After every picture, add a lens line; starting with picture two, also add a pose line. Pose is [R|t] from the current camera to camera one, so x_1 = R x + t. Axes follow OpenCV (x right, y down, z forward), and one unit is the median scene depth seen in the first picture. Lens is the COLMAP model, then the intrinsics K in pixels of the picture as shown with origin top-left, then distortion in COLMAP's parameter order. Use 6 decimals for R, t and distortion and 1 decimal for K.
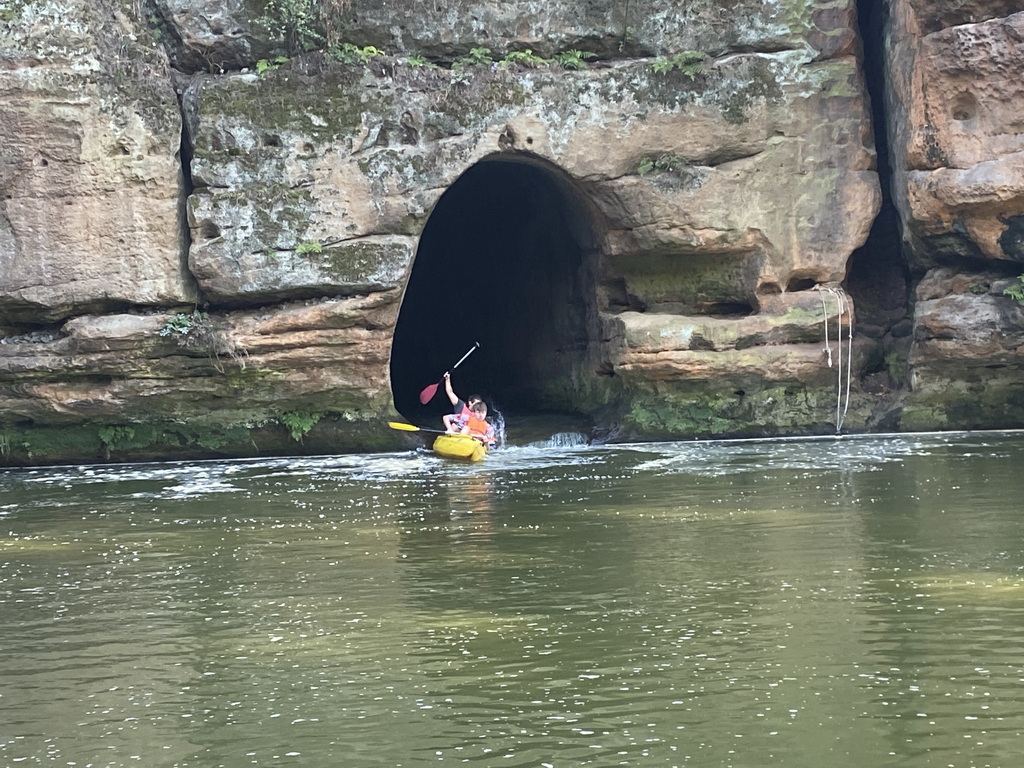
lens RADIAL K [[1871.9, 0, 505.6], [0, 1871.9, 389.9], [0, 0, 1]] dist [0.048406, 0.000000]
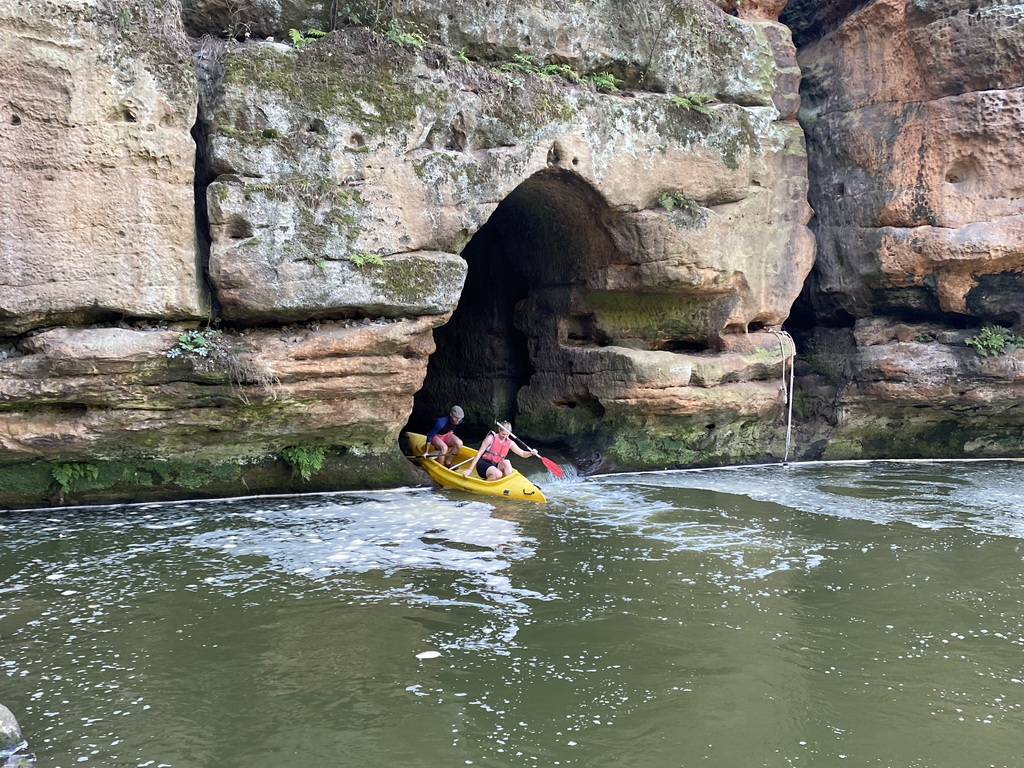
lens RADIAL K [[1031.8, 0, 493.2], [0, 1031.8, 431.8], [0, 0, 1]] dist [-0.001051, 0.000000]
pose [[0.912872, 0.001179, 0.408244, -0.234412], [-0.021306, 0.998771, 0.044757, -0.019619], [-0.407689, -0.049555, 0.911775, 0.534636]]
